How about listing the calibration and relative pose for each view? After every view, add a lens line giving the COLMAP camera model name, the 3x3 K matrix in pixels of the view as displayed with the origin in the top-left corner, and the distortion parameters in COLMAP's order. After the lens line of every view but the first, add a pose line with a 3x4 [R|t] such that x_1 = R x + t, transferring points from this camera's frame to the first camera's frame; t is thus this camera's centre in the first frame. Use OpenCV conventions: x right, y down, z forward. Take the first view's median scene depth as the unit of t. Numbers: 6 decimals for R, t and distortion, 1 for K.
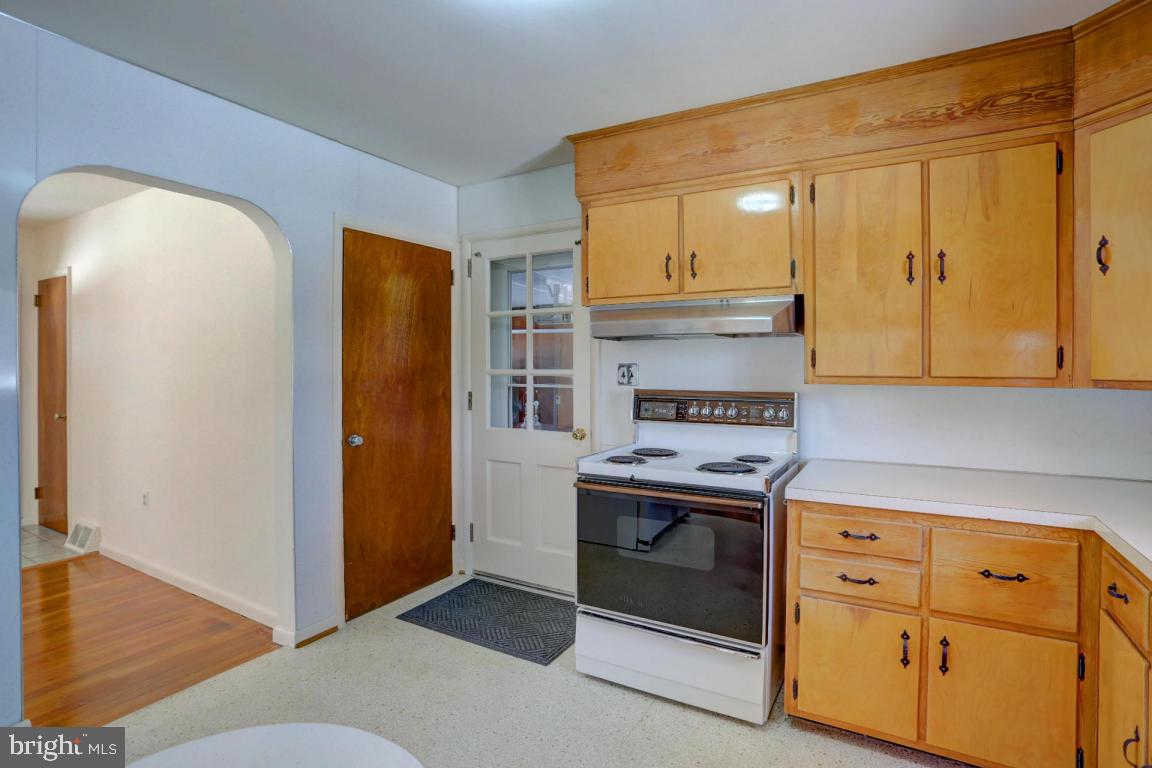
lens RADIAL K [[573.1, 0, 575.8], [0, 573.1, 370.6], [0, 0, 1]] dist [-0.064864, 0.023761]
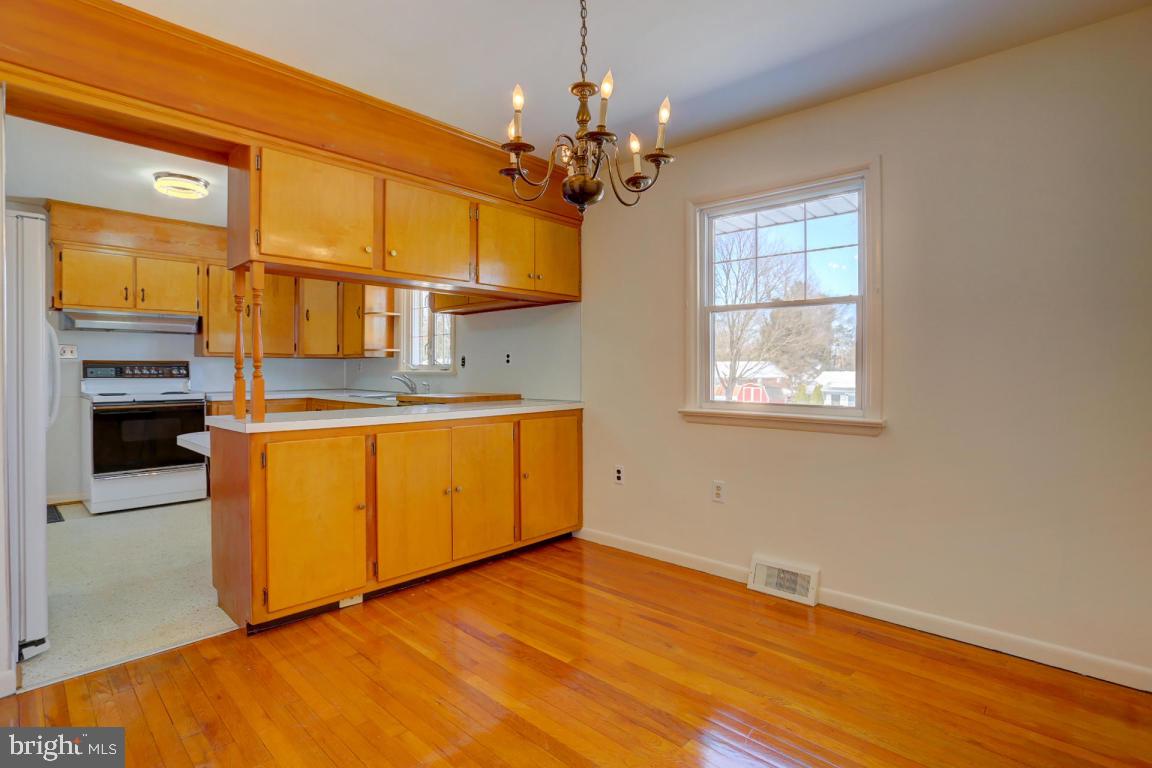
lens RADIAL K [[573.1, 0, 575.8], [0, 573.1, 370.6], [0, 0, 1]] dist [-0.064864, 0.023761]
pose [[0.237970, 0.006626, 0.971250, -1.325571], [0.007056, 0.999939, -0.008550, 0.103993], [-0.971247, 0.008888, 0.237909, -0.913124]]
